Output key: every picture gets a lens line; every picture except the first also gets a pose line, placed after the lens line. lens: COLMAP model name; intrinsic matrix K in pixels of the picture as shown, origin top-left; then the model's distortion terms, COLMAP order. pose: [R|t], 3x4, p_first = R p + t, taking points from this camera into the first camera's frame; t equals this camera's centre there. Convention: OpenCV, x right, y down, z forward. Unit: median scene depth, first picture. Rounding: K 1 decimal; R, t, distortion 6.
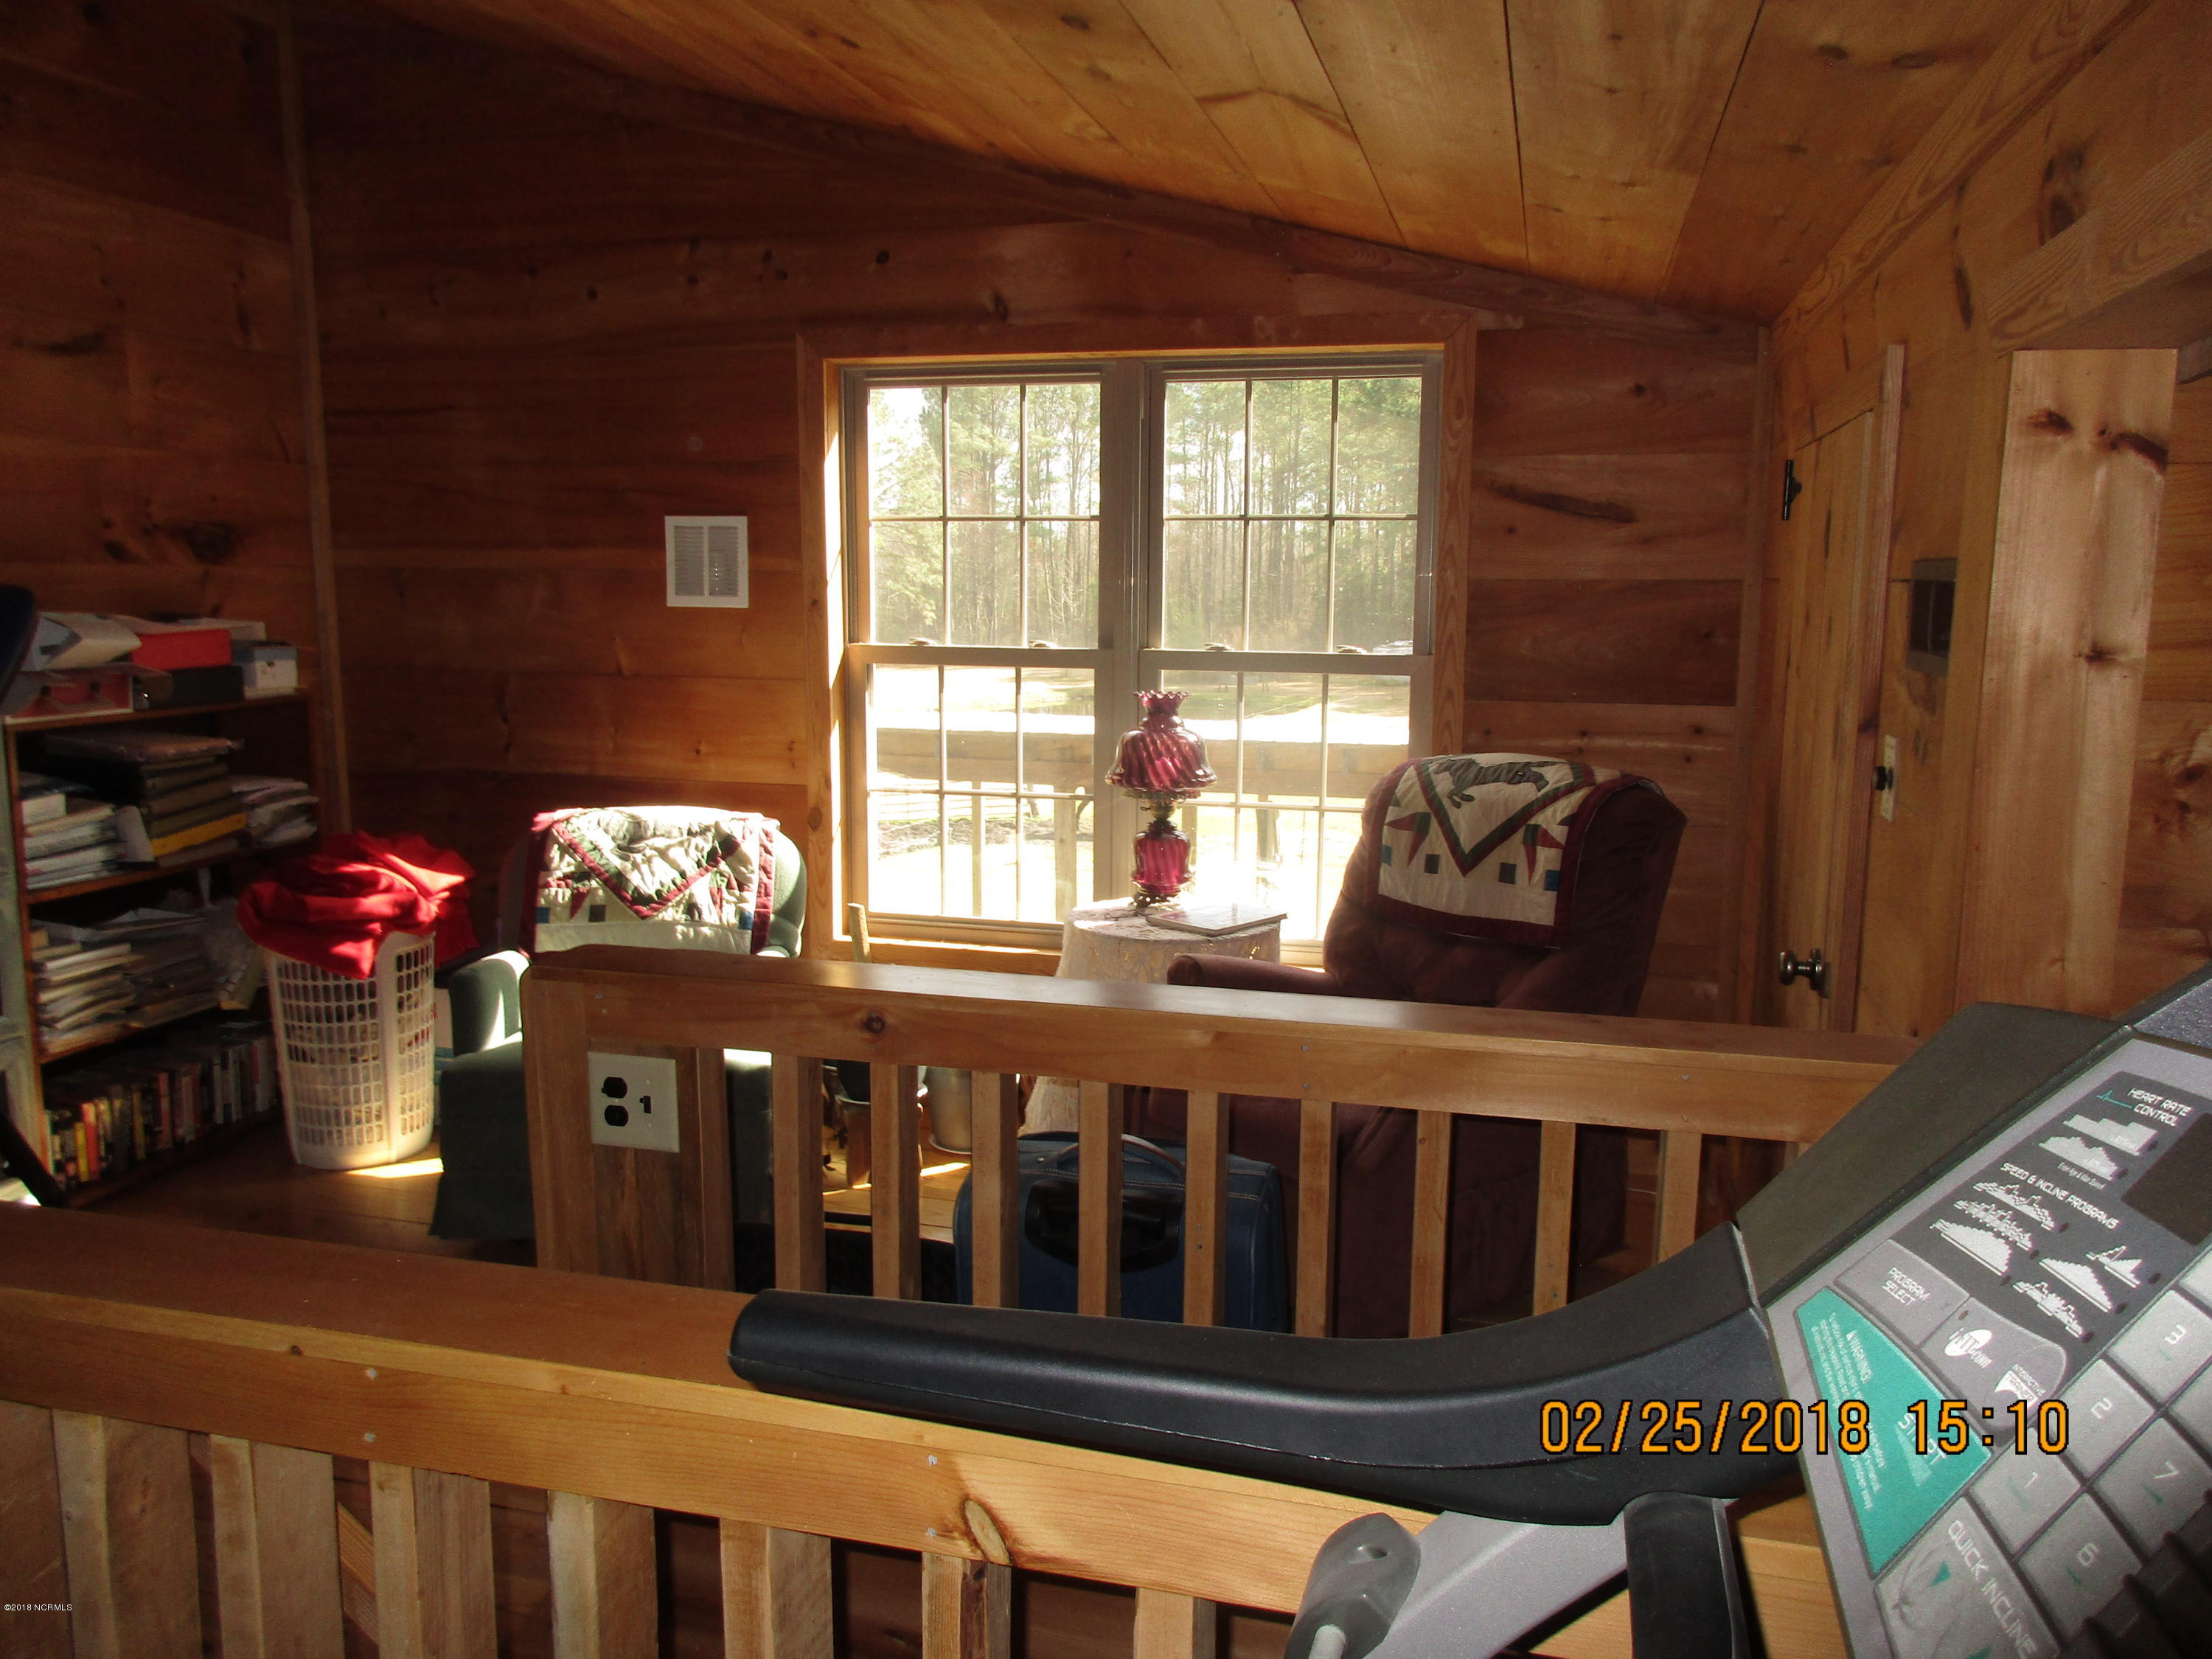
lens RADIAL K [[1667.7, 0, 1112.6], [0, 1667.7, 832.3], [0, 0, 1]] dist [0.011399, 0.004602]
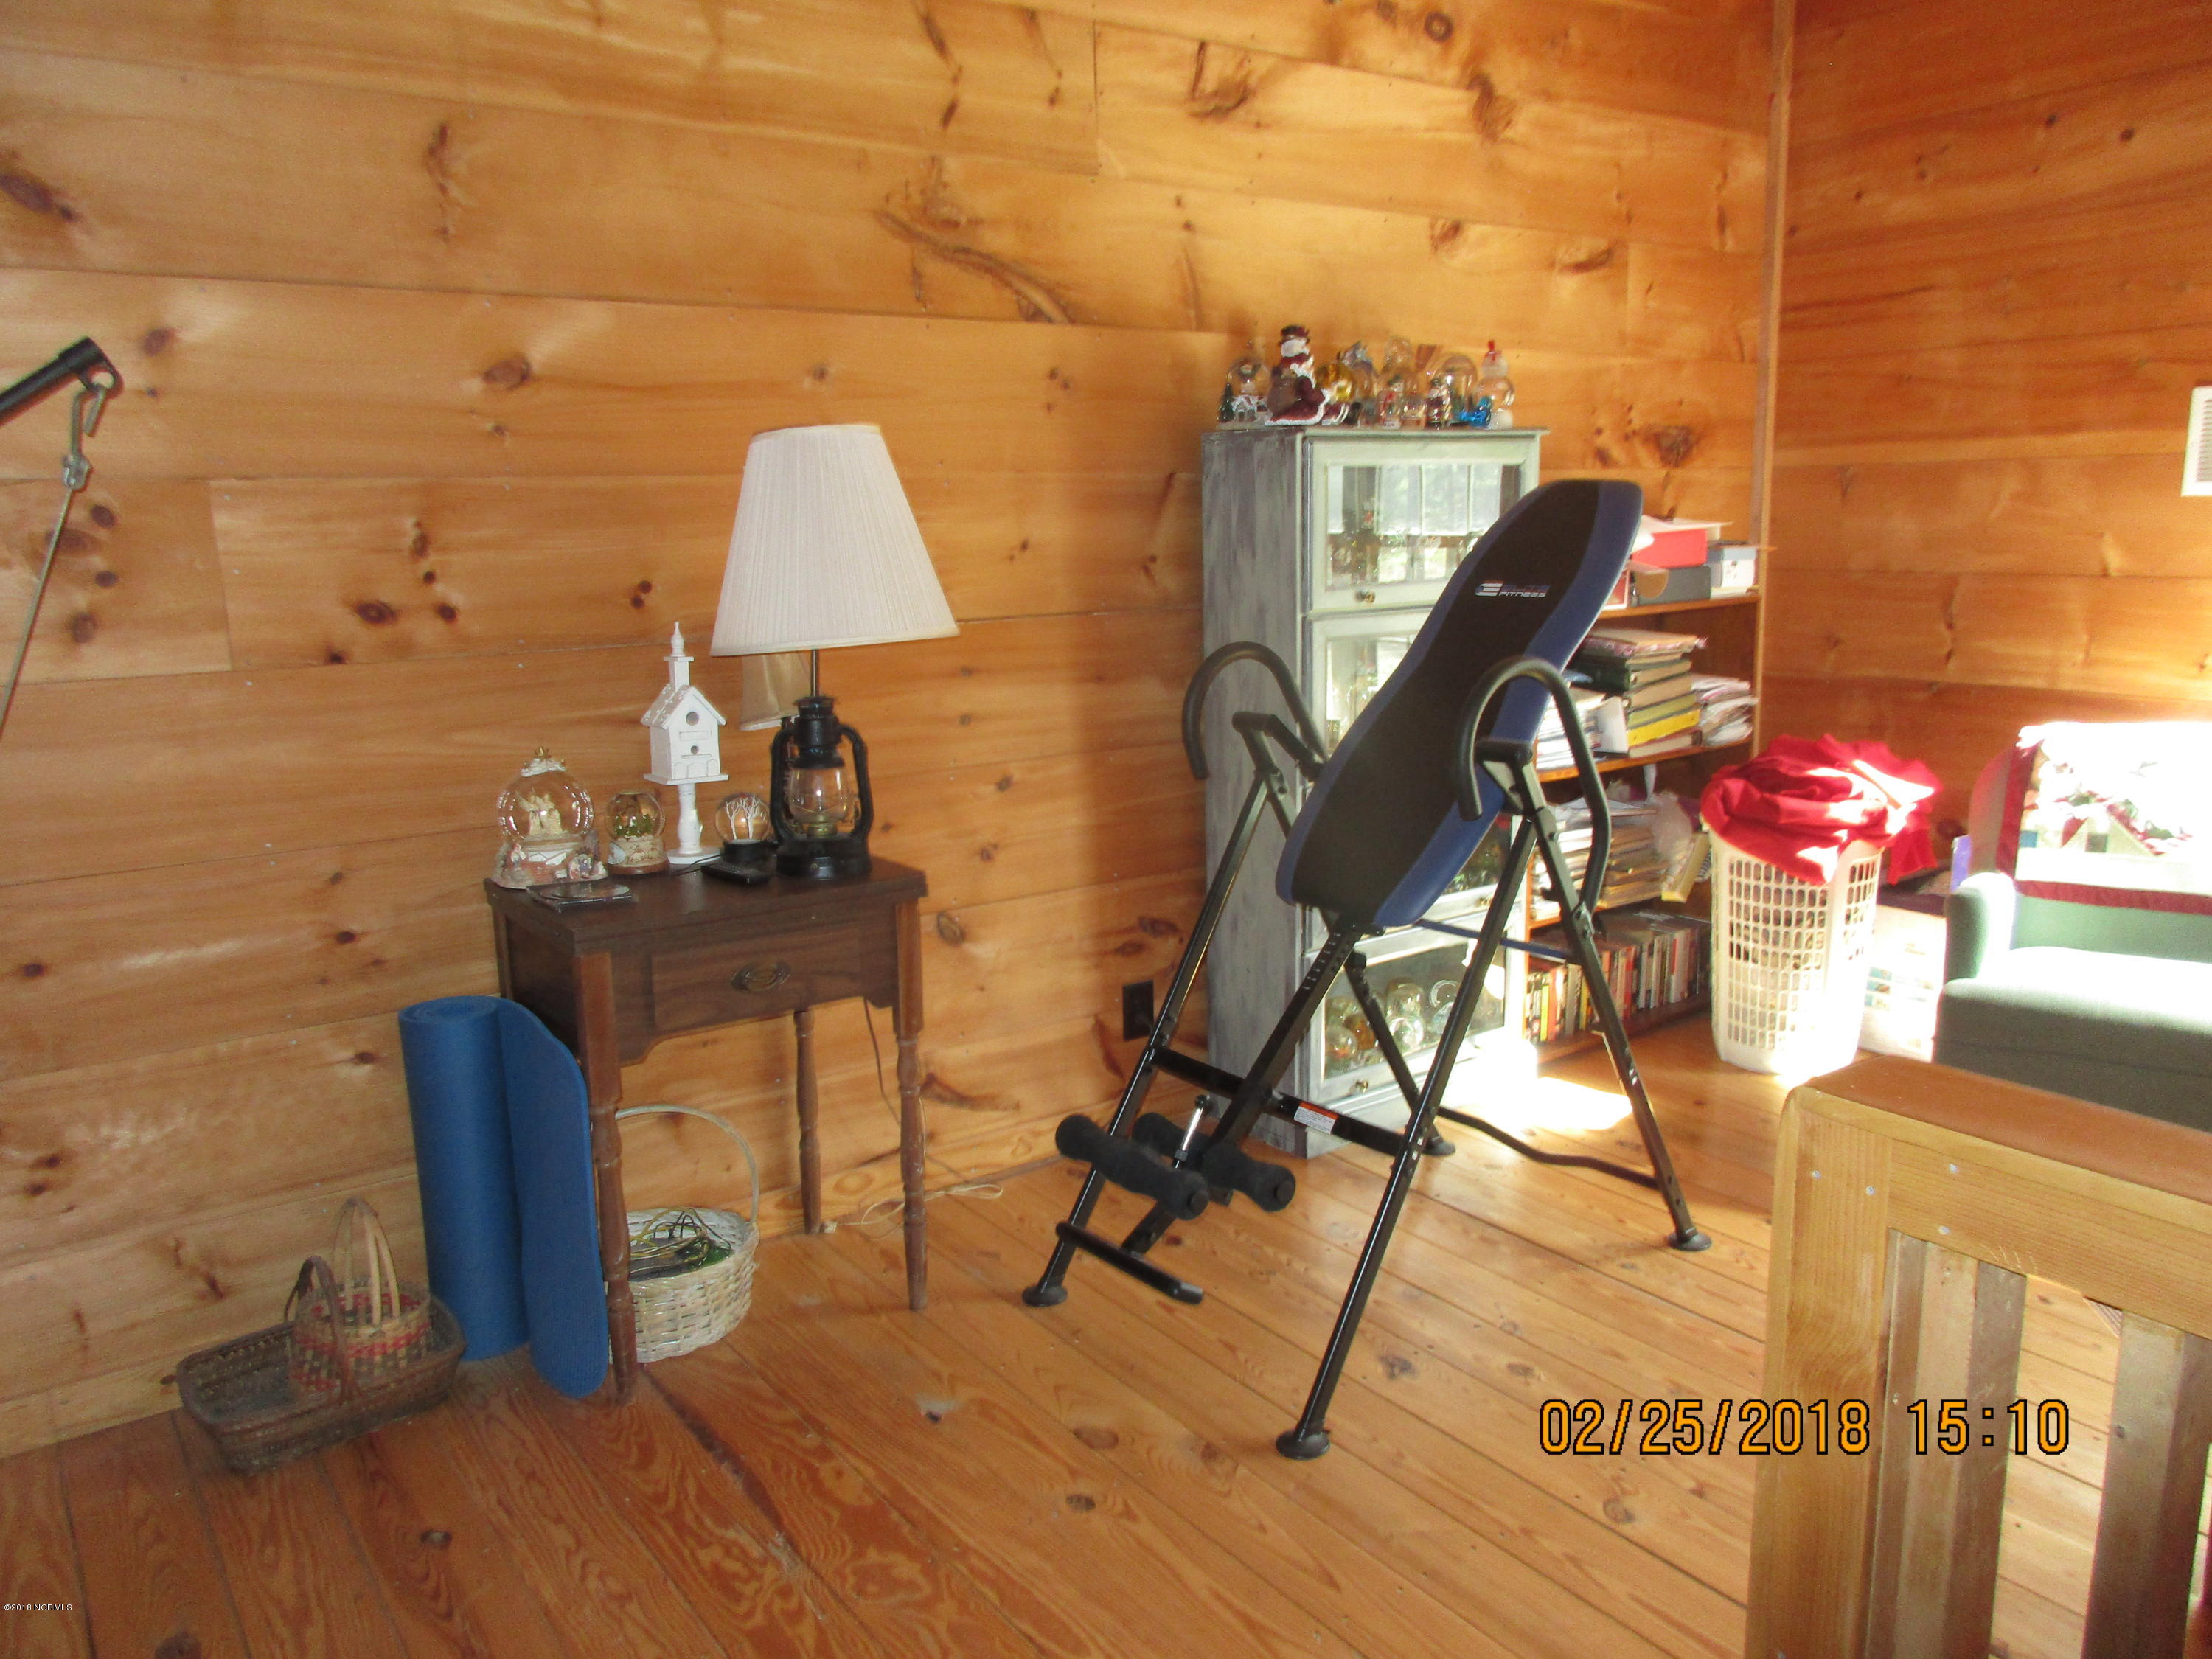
lens RADIAL K [[1667.7, 0, 1112.6], [0, 1667.7, 831.4], [0, 0, 1]] dist [0.011399, 0.004602]
pose [[0.777561, 0.096310, -0.621388, -0.159767], [-0.067818, 0.995281, 0.069398, 0.015615], [0.625139, -0.011820, 0.780424, -0.019296]]
